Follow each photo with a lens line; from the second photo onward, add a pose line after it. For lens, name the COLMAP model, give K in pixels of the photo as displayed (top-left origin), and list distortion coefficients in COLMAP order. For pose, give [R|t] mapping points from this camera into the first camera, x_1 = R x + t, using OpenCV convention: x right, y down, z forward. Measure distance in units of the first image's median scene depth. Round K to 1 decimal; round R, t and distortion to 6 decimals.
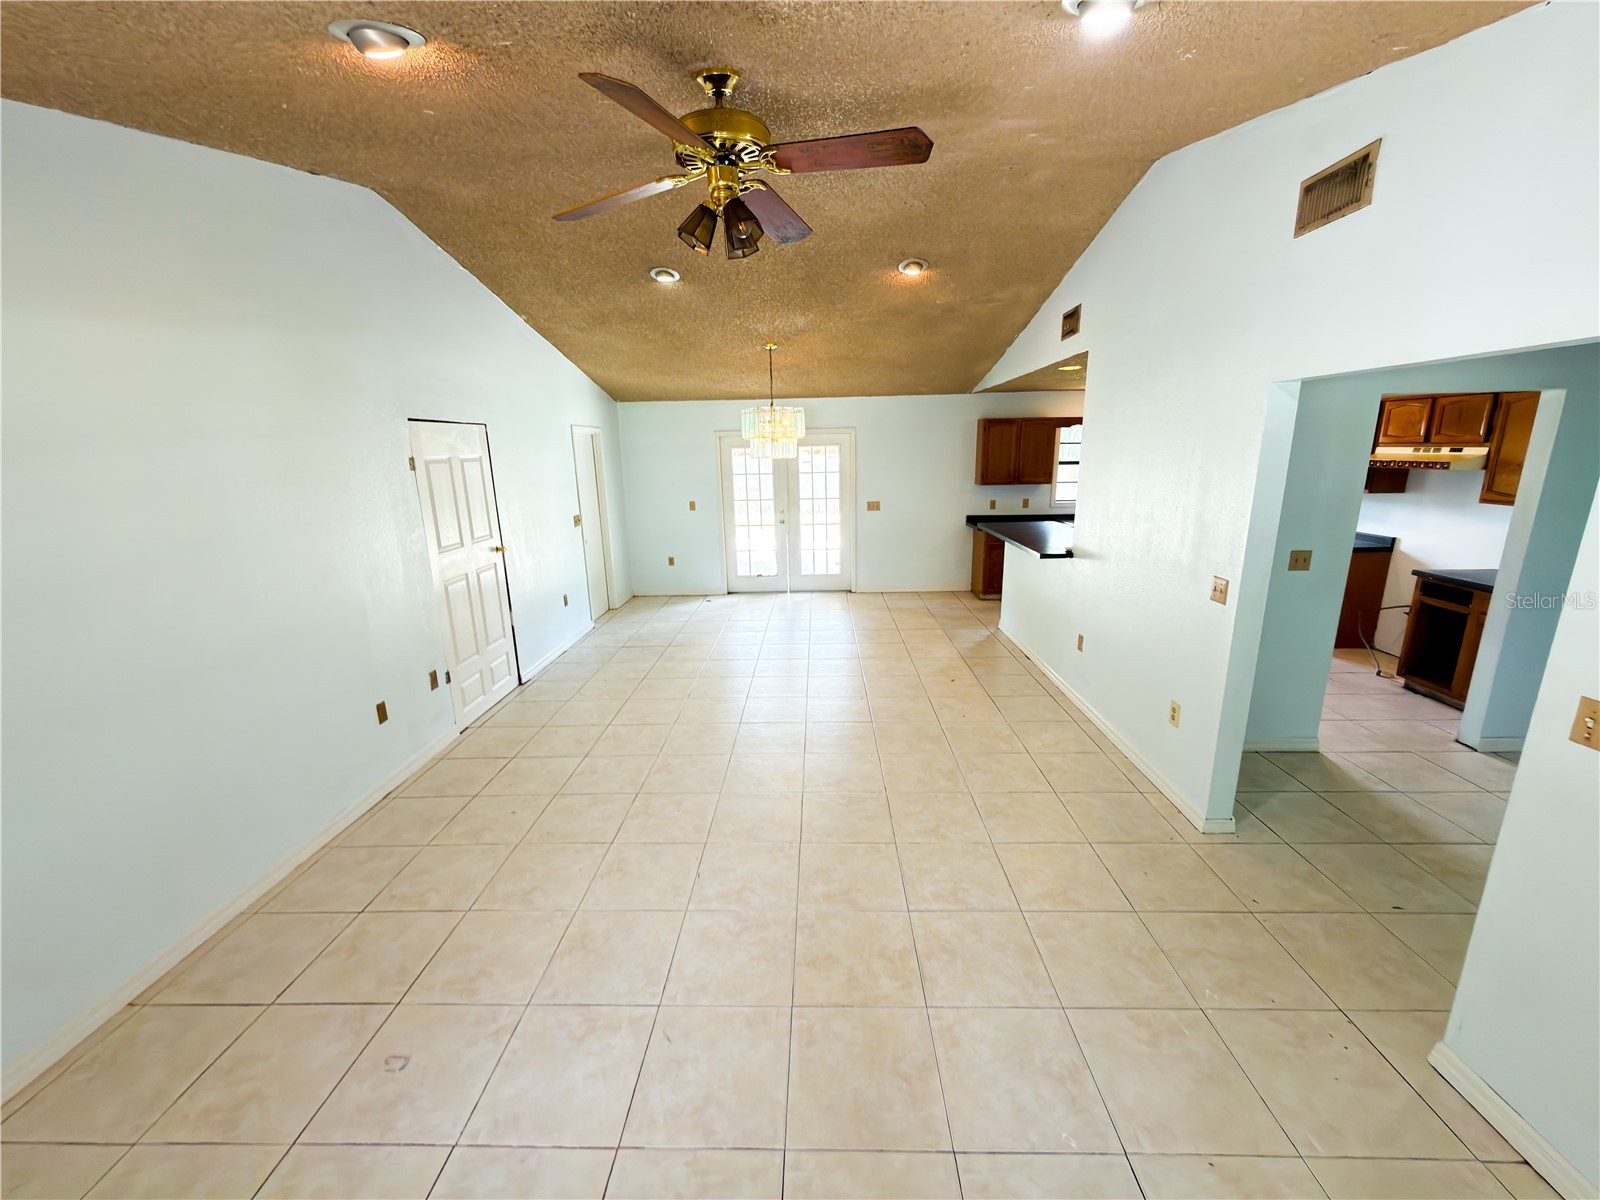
lens RADIAL K [[636.5, 0, 800.6], [0, 636.5, 601.8], [0, 0, 1]] dist [-0.000420, -0.000331]
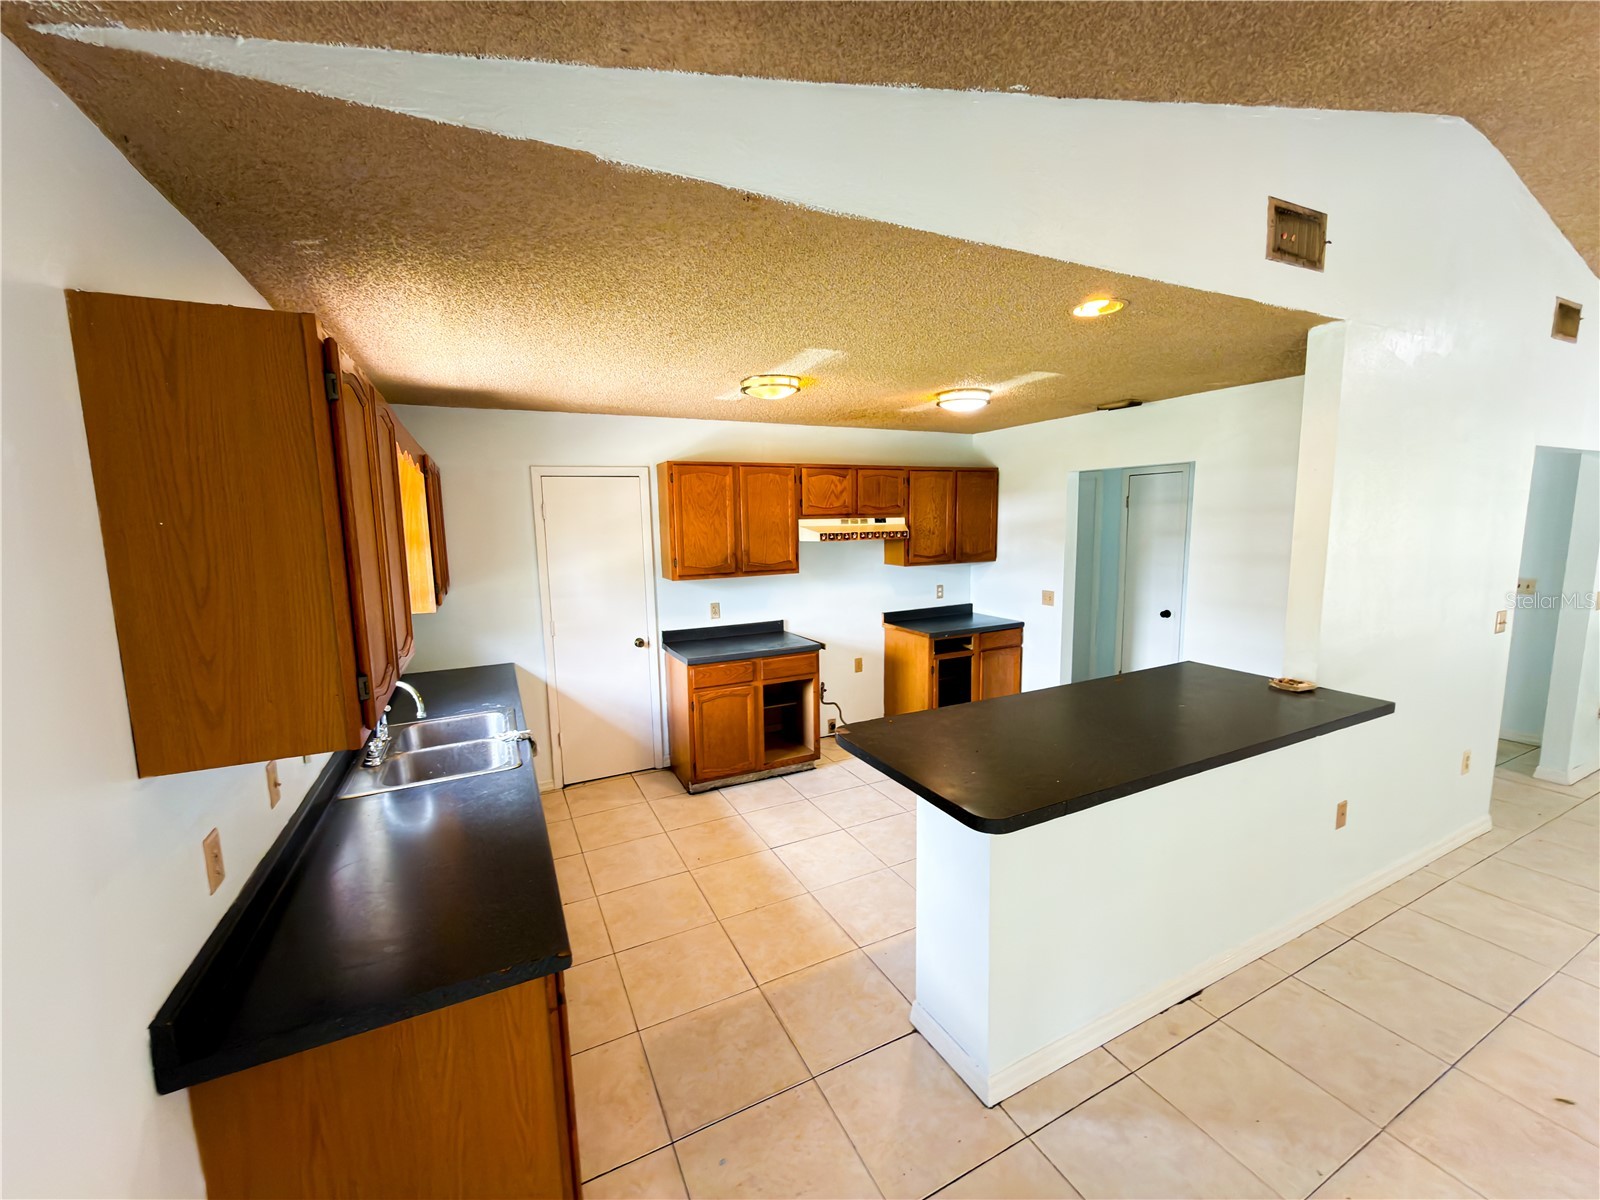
lens RADIAL K [[636.5, 0, 800.6], [0, 636.5, 601.8], [0, 0, 1]] dist [-0.000420, -0.000331]
pose [[-0.472047, -0.089039, 0.877065, 0.162864], [0.233051, 0.946889, 0.221559, -0.367223], [-0.850211, 0.308987, -0.426225, 1.567708]]
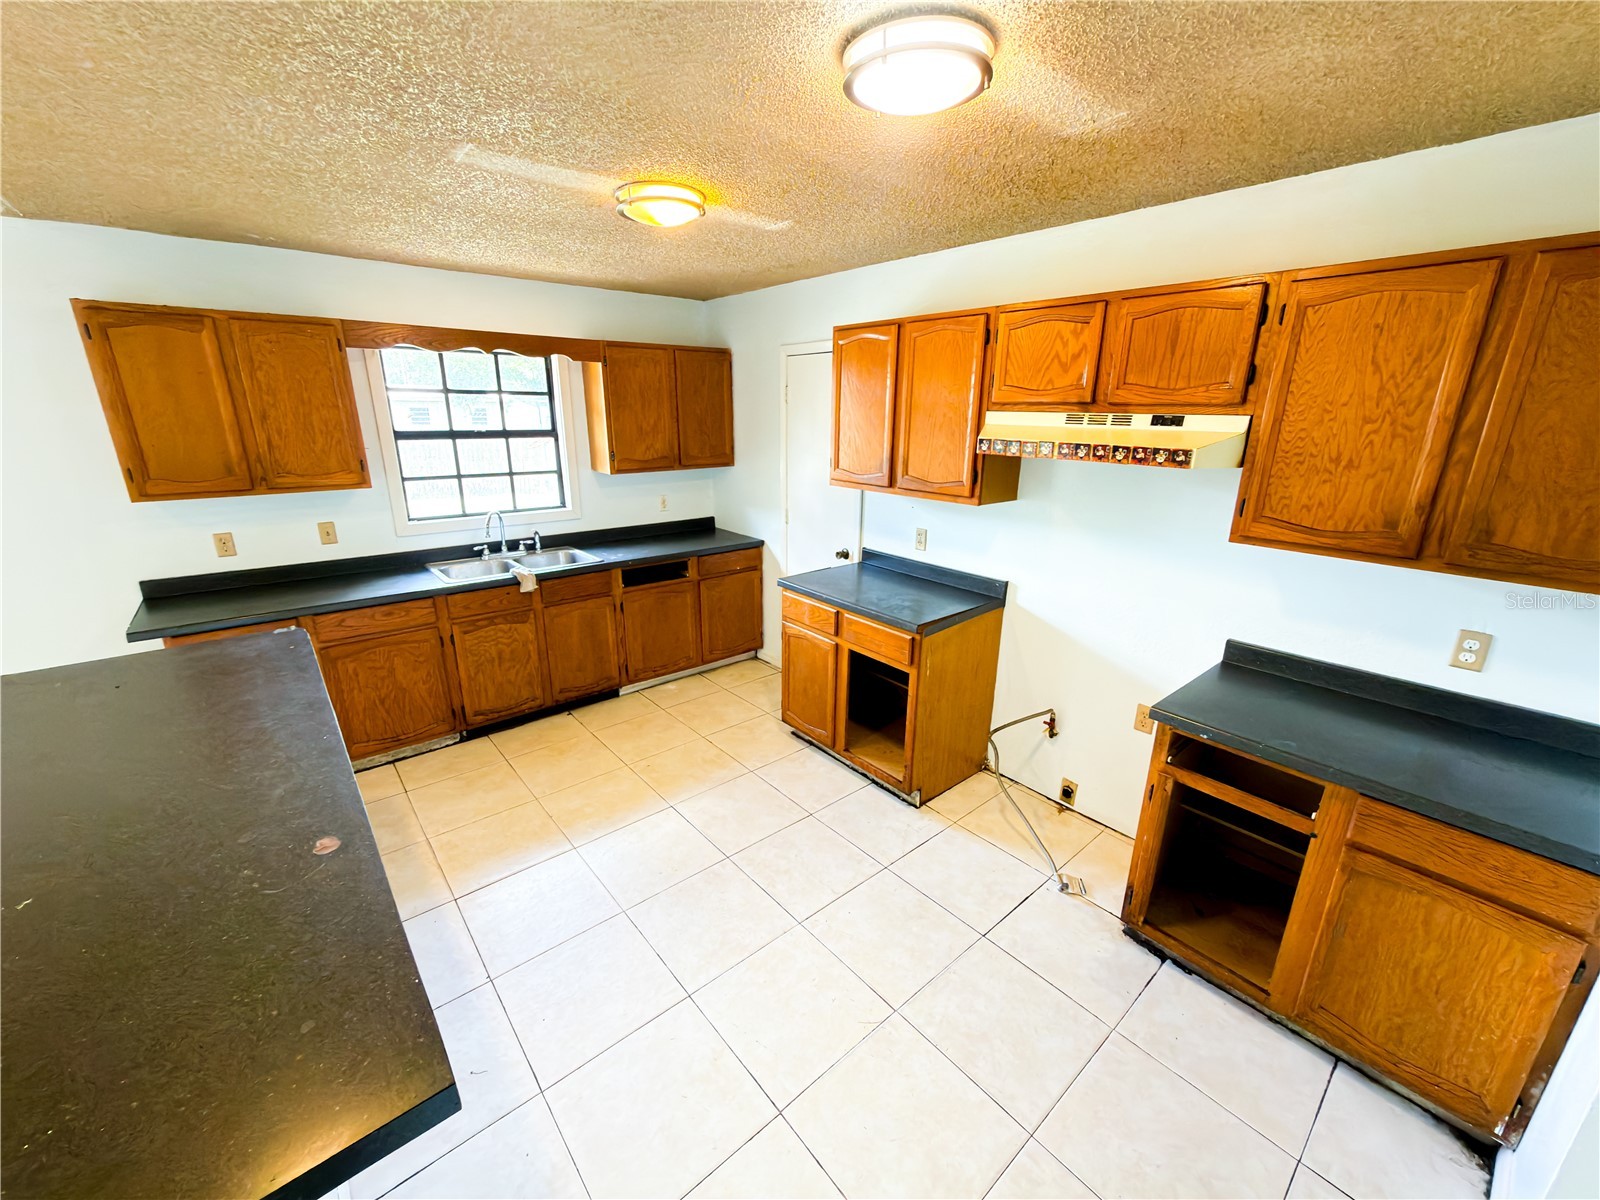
lens RADIAL K [[636.5, 0, 800.6], [0, 636.5, 601.8], [0, 0, 1]] dist [-0.000420, -0.000331]
pose [[0.741368, -0.170387, 0.649109, 0.518165], [0.134075, 0.985338, 0.105514, -0.191423], [-0.657570, 0.008805, 0.753342, 0.818380]]
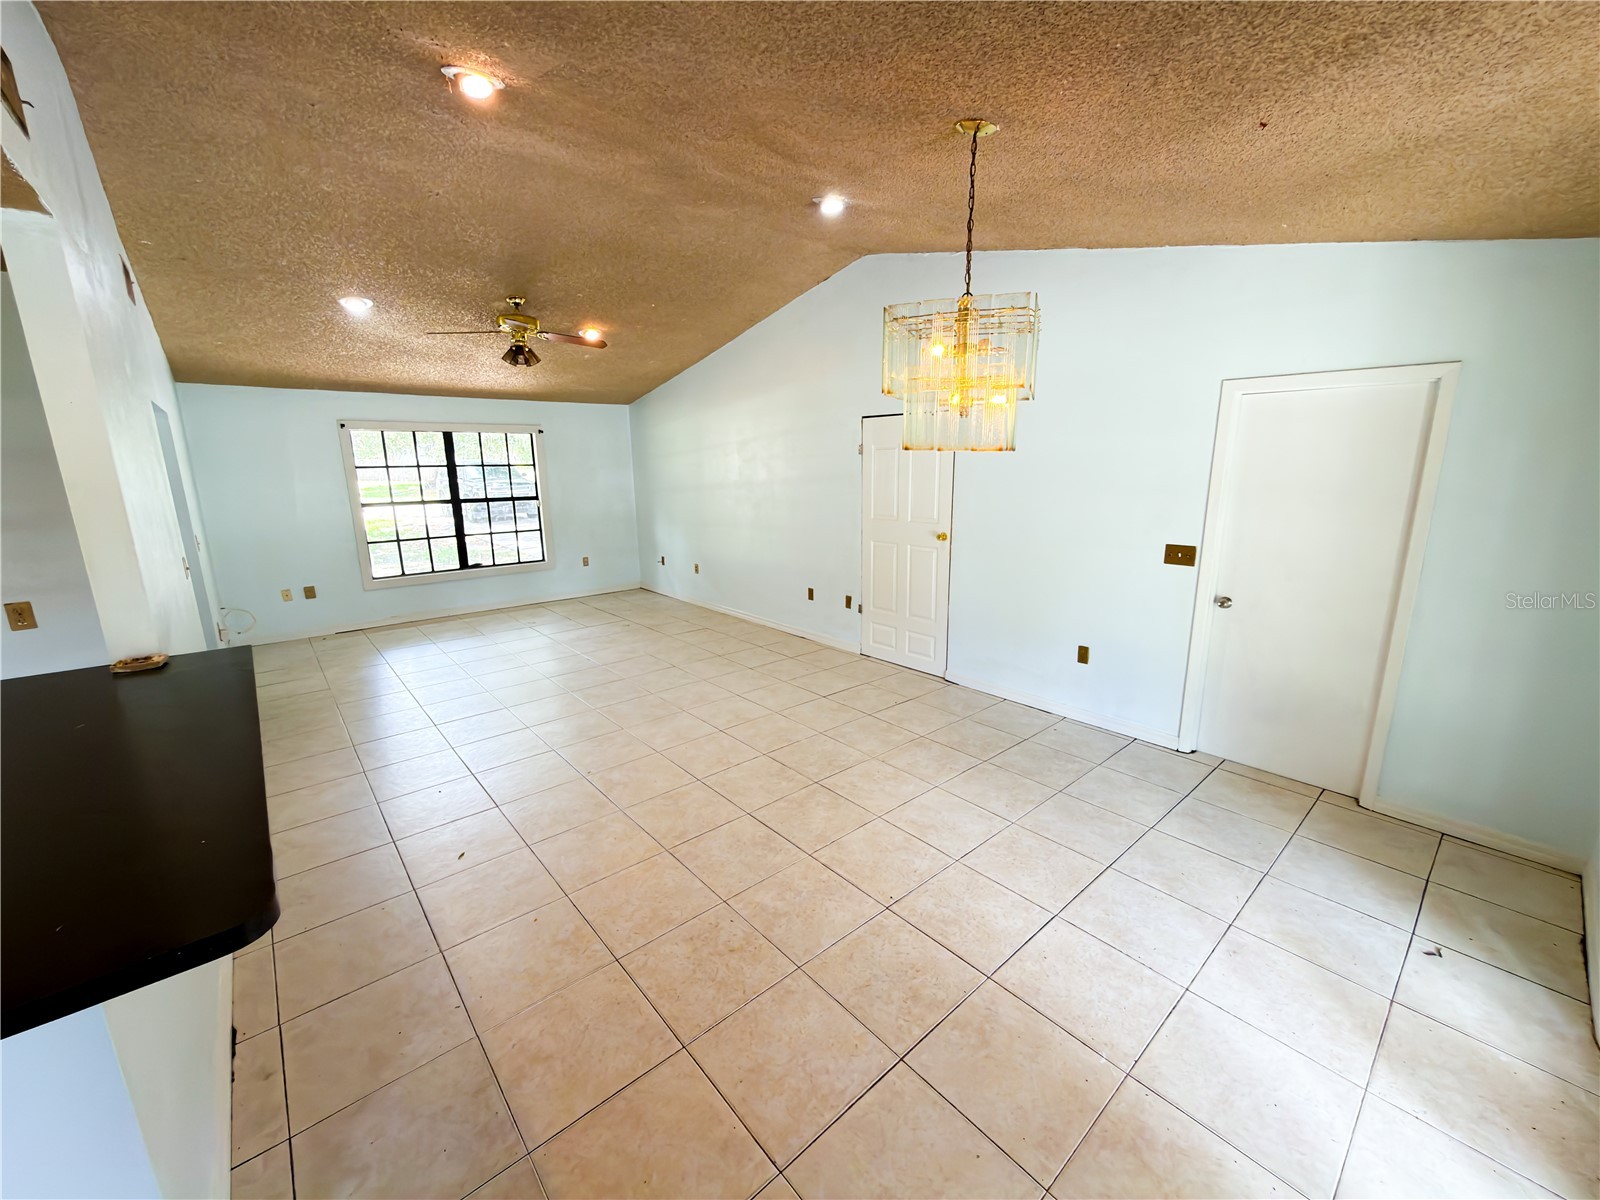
lens RADIAL K [[636.5, 0, 800.6], [0, 636.5, 601.8], [0, 0, 1]] dist [-0.000420, -0.000331]
pose [[-0.737198, 0.174493, -0.652757, 0.373608], [-0.134993, 0.908565, 0.395330, -0.368193], [0.662054, 0.379554, -0.646237, 1.595766]]
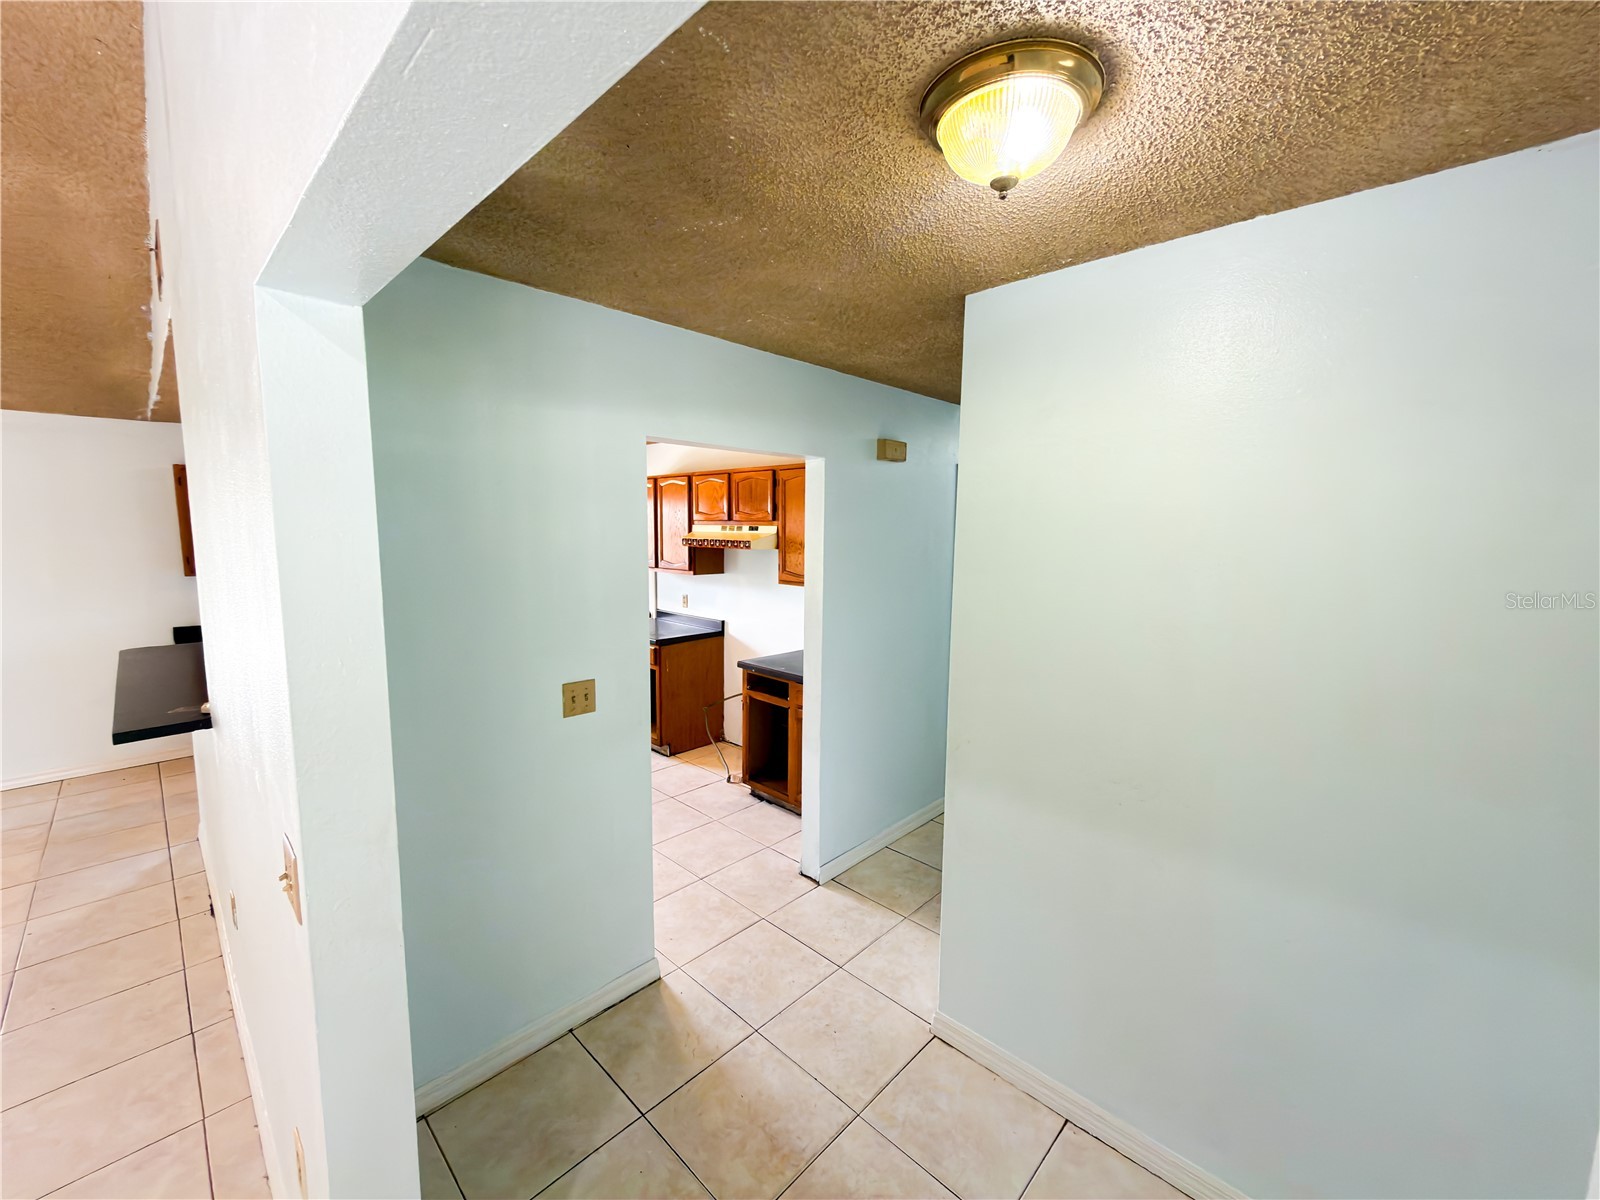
lens RADIAL K [[636.5, 0, 800.6], [0, 636.5, 601.8], [0, 0, 1]] dist [-0.000420, -0.000331]
pose [[0.671146, -0.061457, 0.738773, 0.372281], [0.152466, 0.986696, -0.056428, -0.067448], [-0.725477, 0.150510, 0.671588, 0.331111]]
